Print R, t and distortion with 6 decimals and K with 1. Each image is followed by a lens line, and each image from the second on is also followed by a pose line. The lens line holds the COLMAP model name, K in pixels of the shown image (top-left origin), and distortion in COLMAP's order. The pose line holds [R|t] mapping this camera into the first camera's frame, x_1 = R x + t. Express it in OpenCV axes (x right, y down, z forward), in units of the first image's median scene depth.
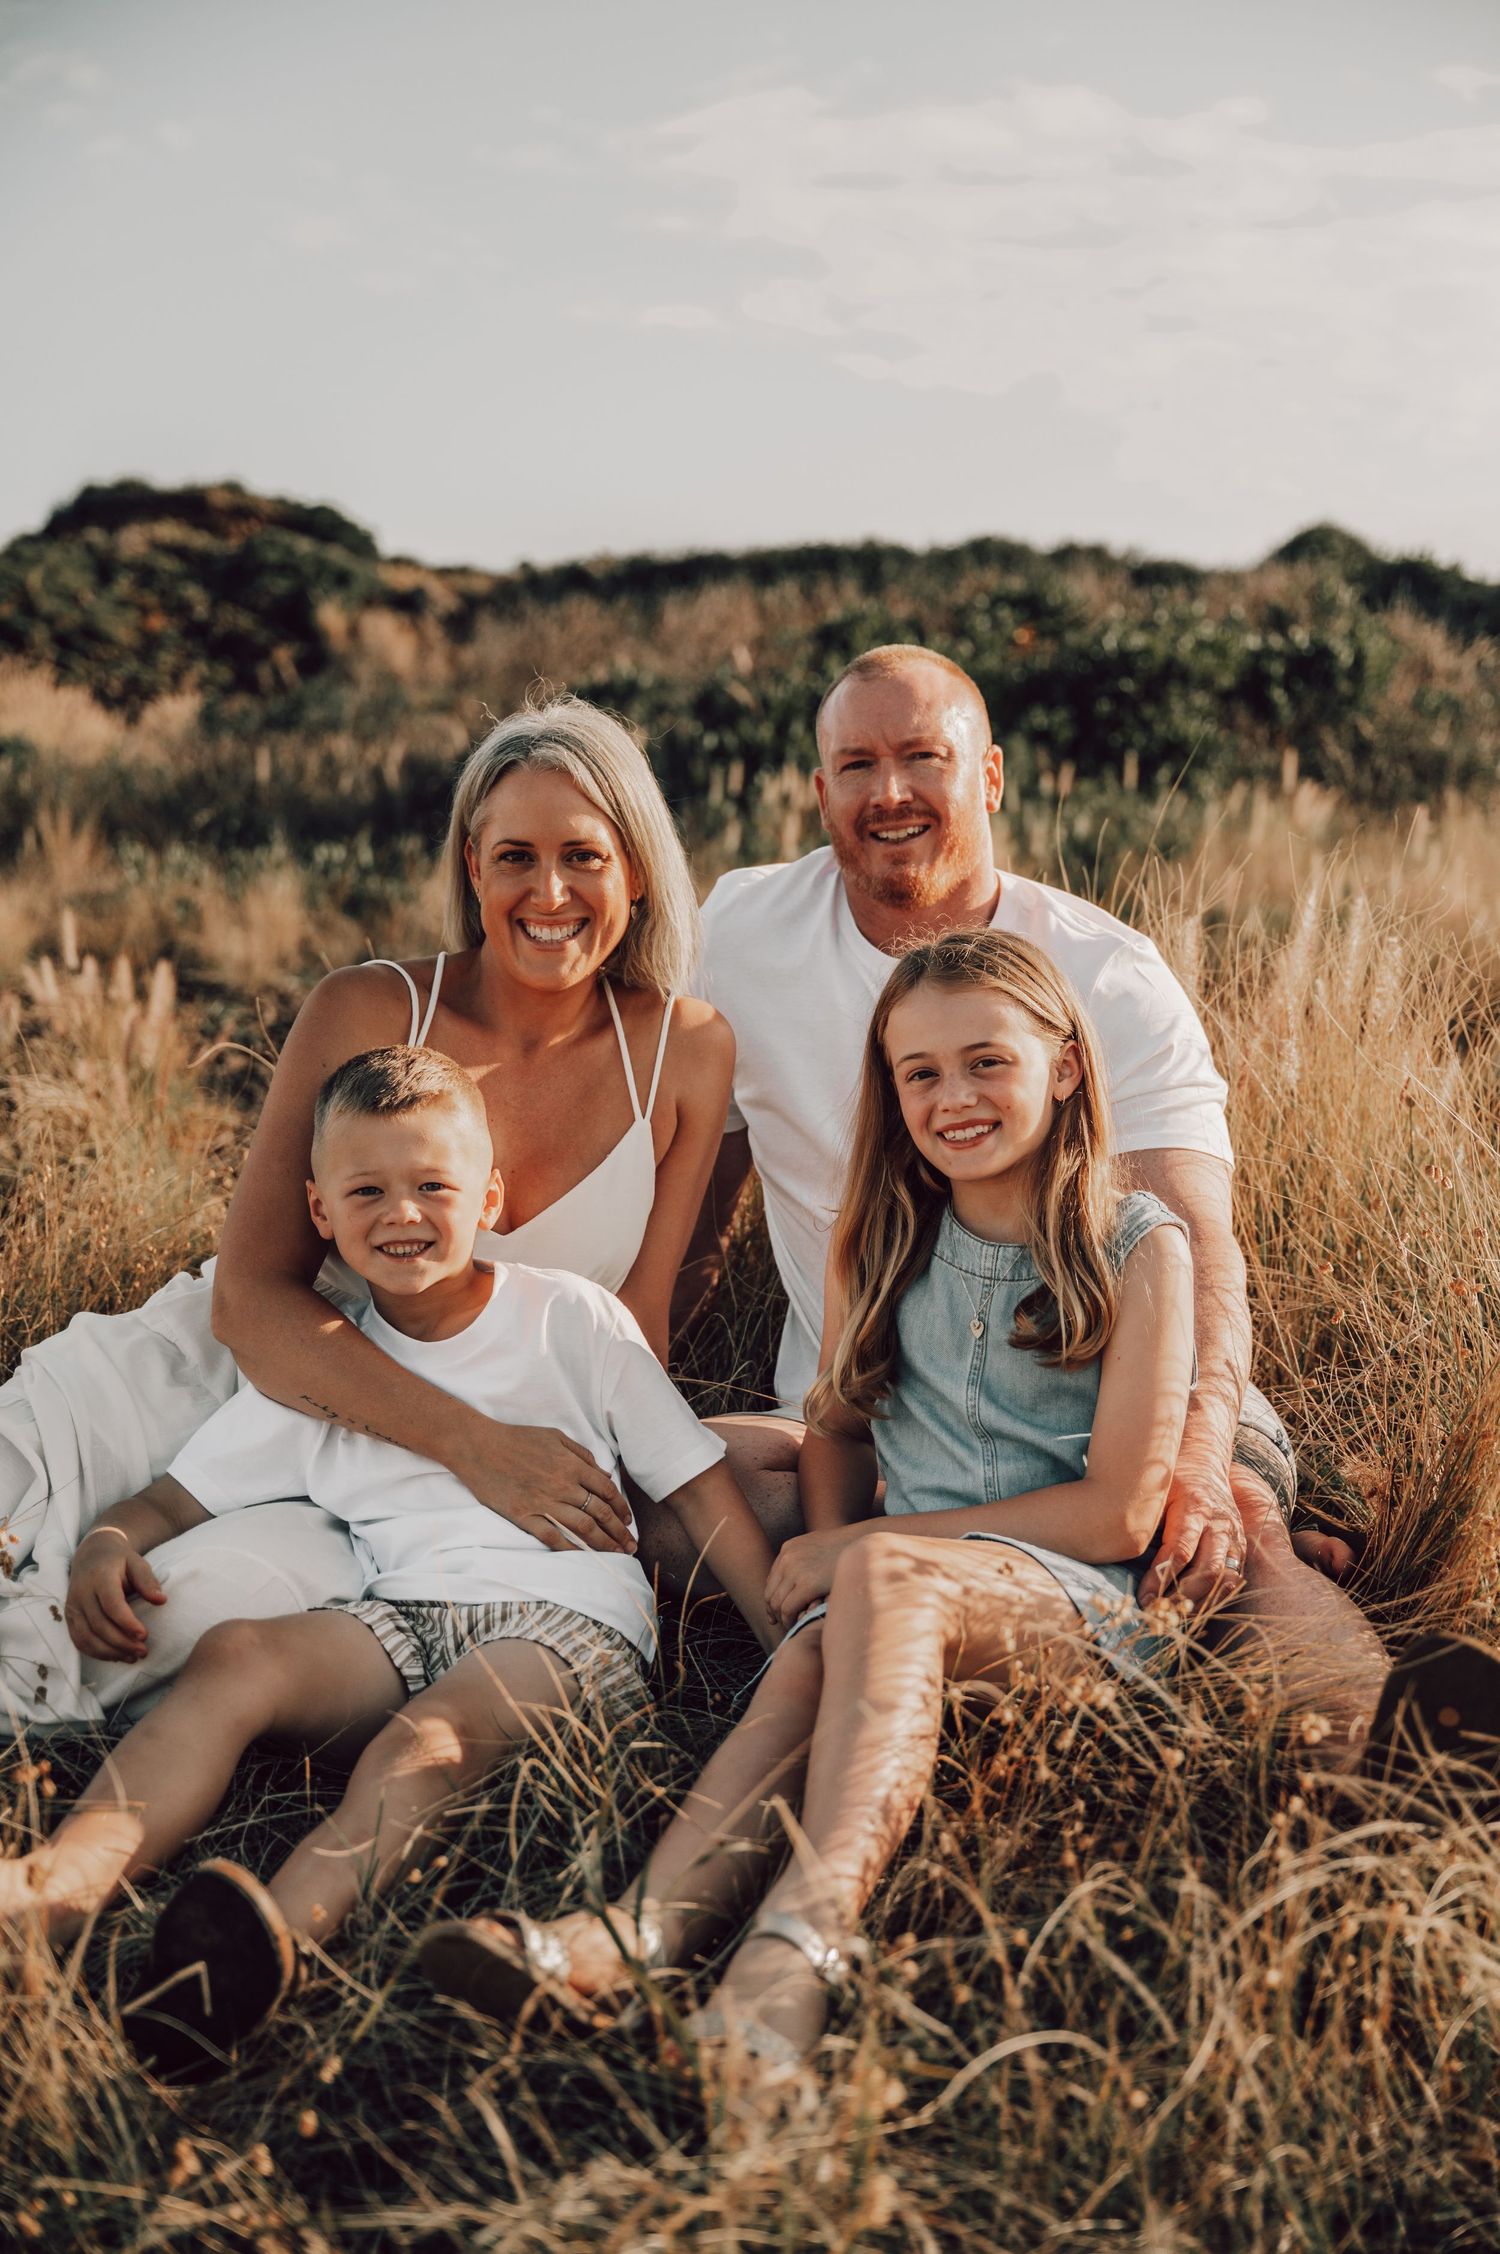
lens RADIAL K [[3129.9, 0, 752.9], [0, 3129.9, 1132.1], [0, 0, 1]] dist [0.010275, 0.000000]
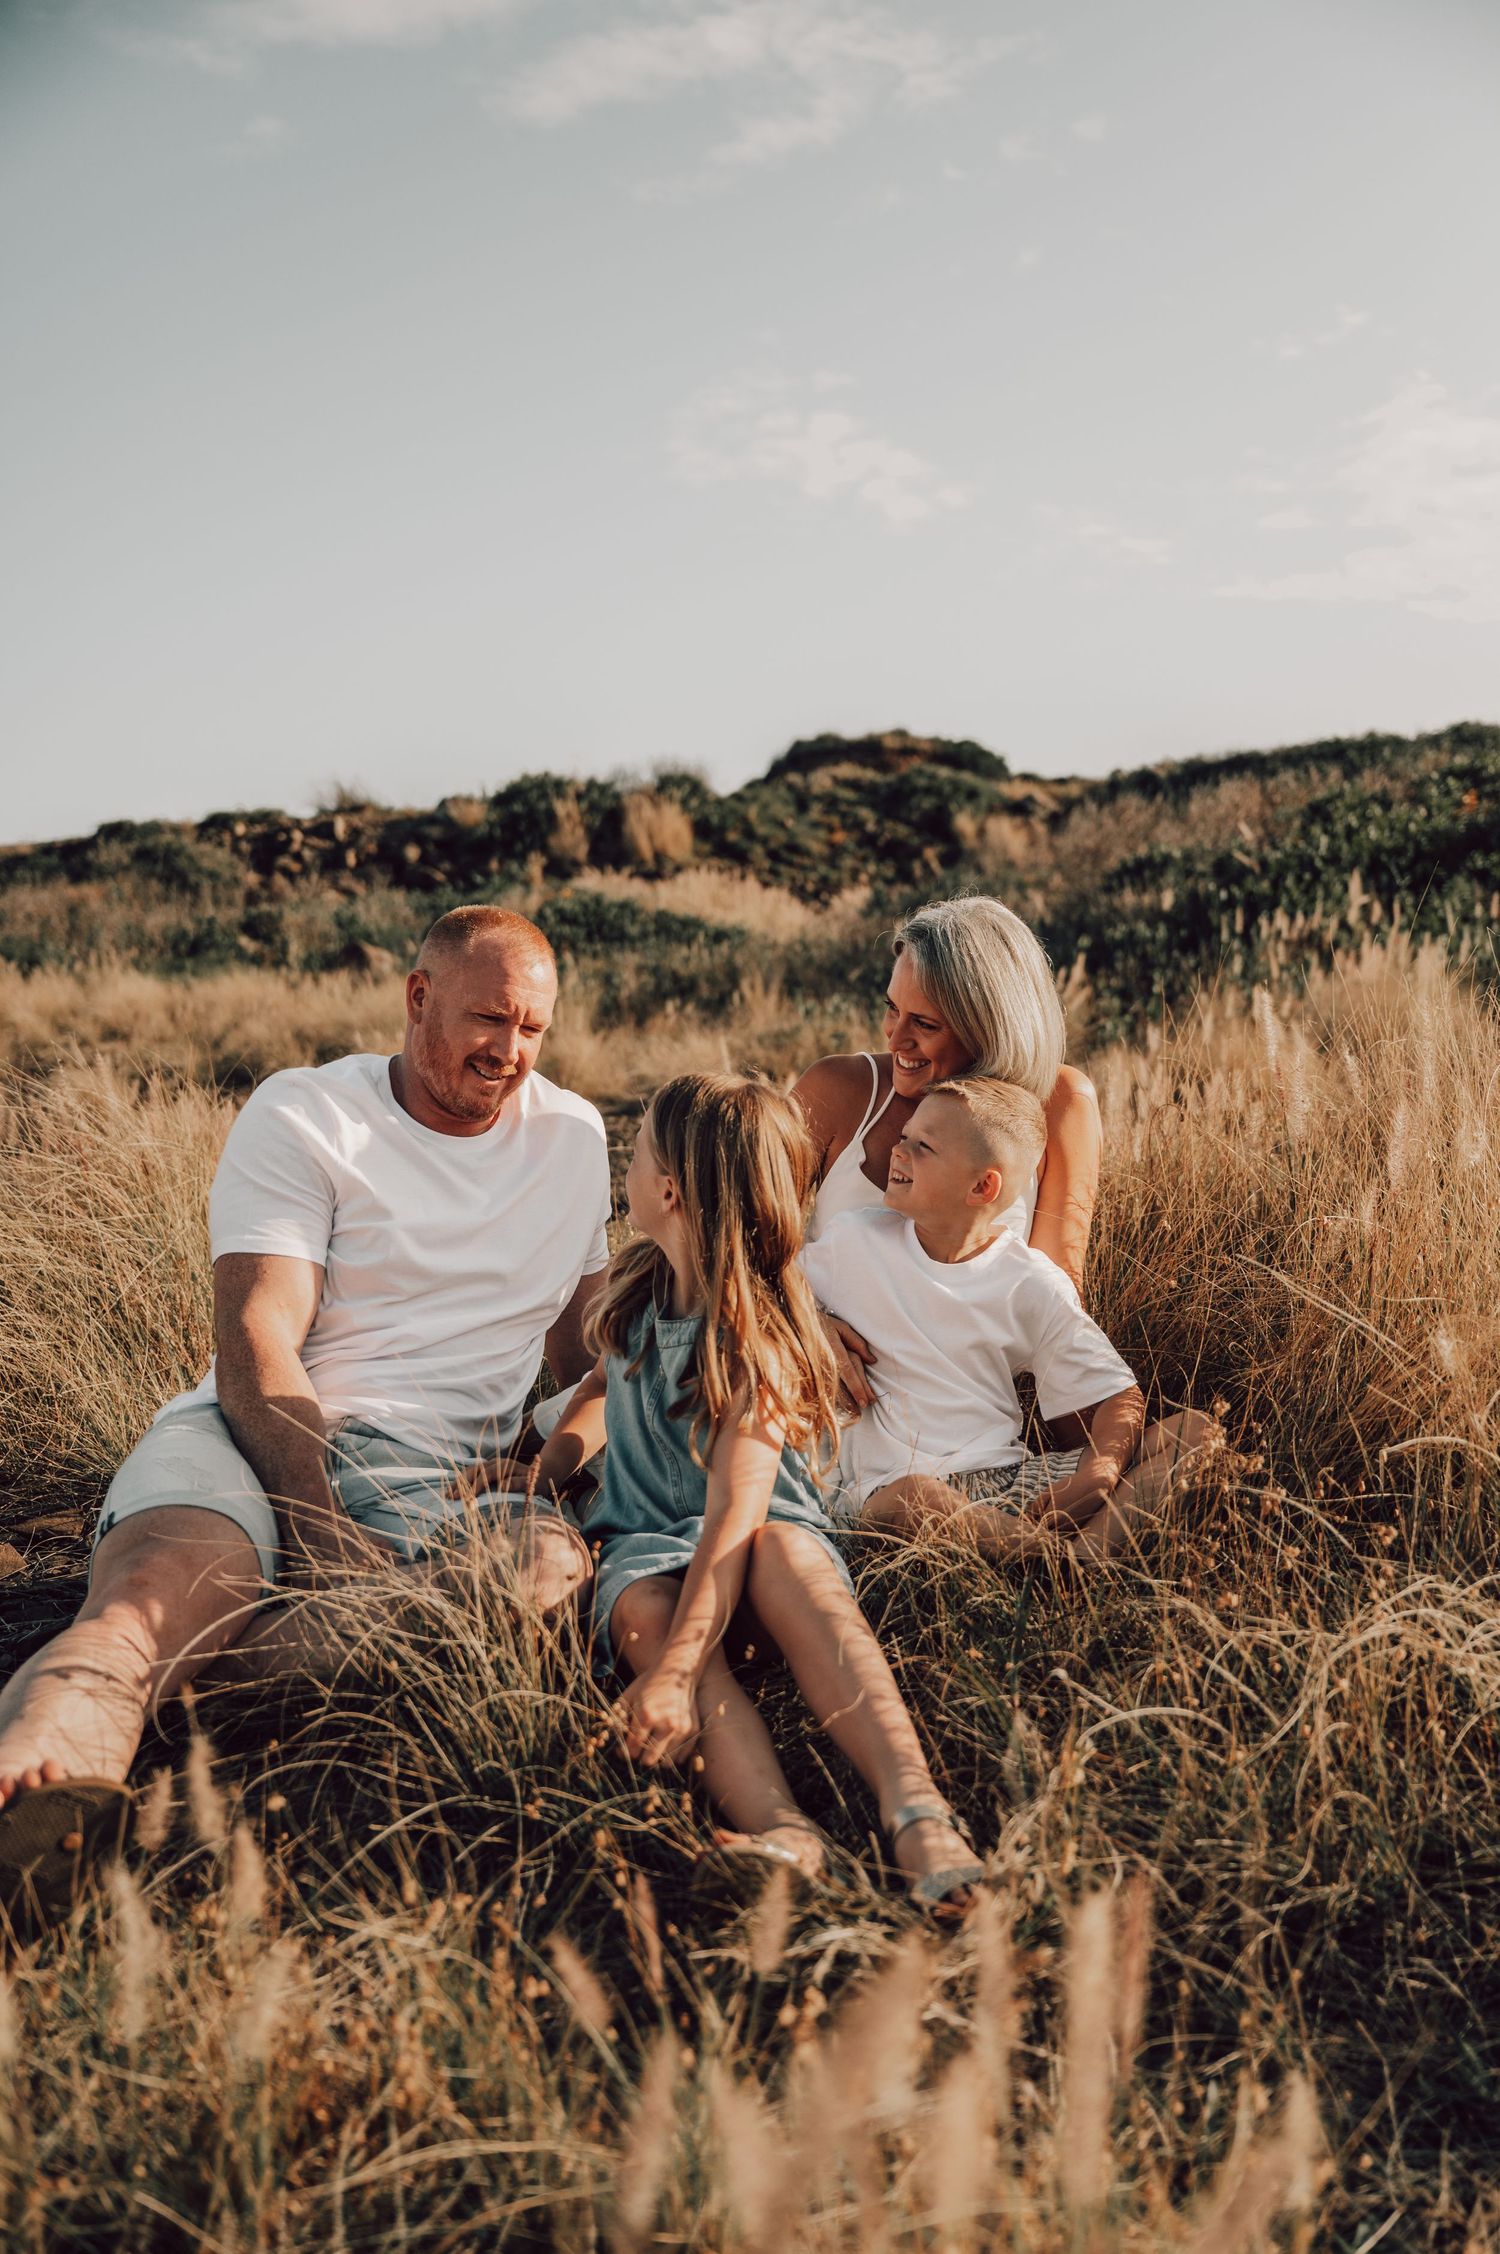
lens RADIAL K [[2336.4, 0, 753.5], [0, 2336.4, 1134.3], [0, 0, 1]] dist [0.008211, 0.000000]
pose [[0.970922, -0.045241, -0.235081, 0.083415], [0.038504, 0.998708, -0.033173, 0.014131], [0.236278, 0.023156, 0.971410, -0.091225]]
